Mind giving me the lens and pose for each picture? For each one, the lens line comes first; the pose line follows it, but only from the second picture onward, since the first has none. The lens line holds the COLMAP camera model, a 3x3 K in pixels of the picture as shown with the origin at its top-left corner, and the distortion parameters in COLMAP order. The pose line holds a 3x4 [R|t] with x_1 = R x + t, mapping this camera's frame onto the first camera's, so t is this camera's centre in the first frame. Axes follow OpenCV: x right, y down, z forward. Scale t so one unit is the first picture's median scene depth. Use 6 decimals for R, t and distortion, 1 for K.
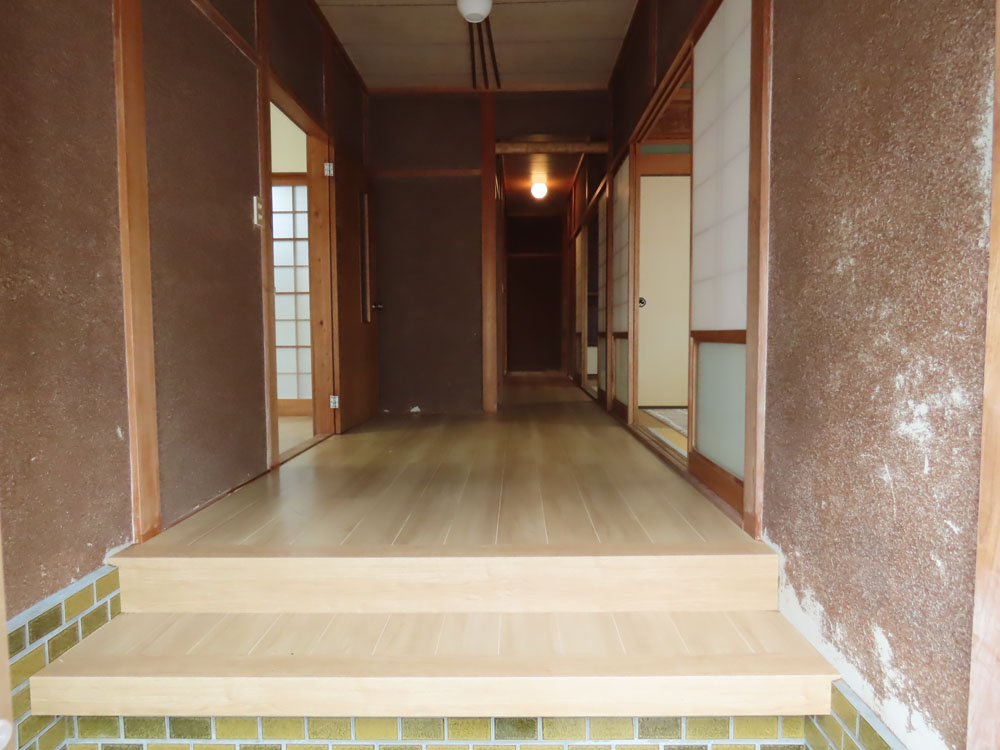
lens RADIAL K [[627.4, 0, 499.9], [0, 627.4, 373.7], [0, 0, 1]] dist [-0.007314, -0.000289]
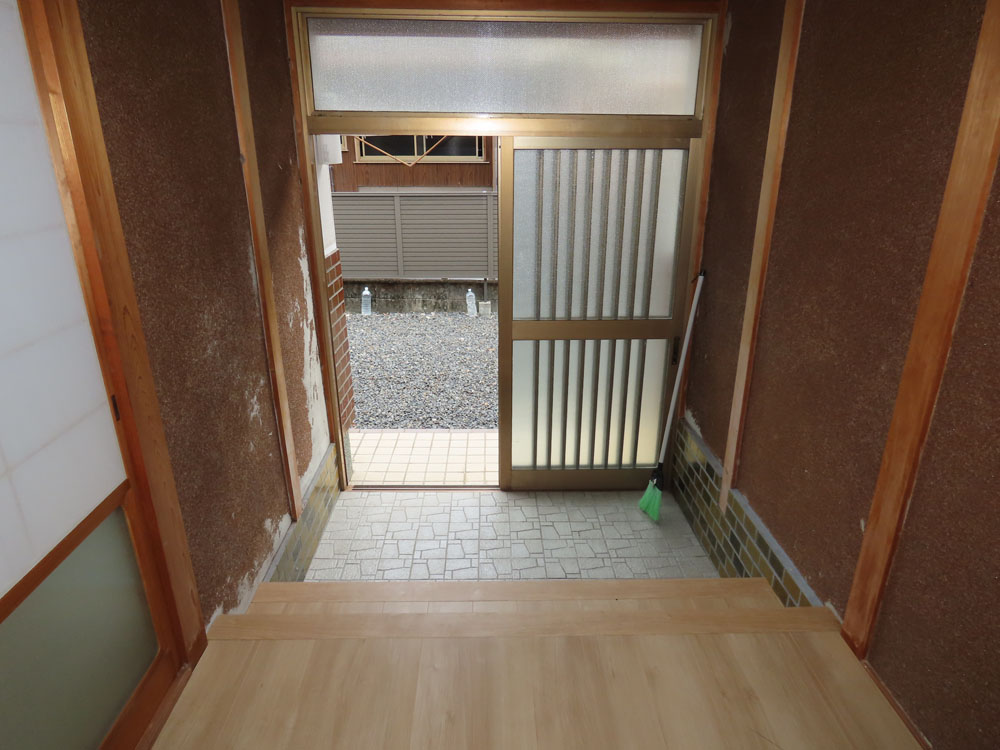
lens RADIAL K [[627.4, 0, 499.8], [0, 627.4, 374.0], [0, 0, 1]] dist [-0.007314, -0.000289]
pose [[-0.998568, 0.025419, -0.047076, -0.011164], [0.003732, 0.910879, 0.412657, -0.645954], [0.053370, 0.411891, -0.909669, 2.178374]]
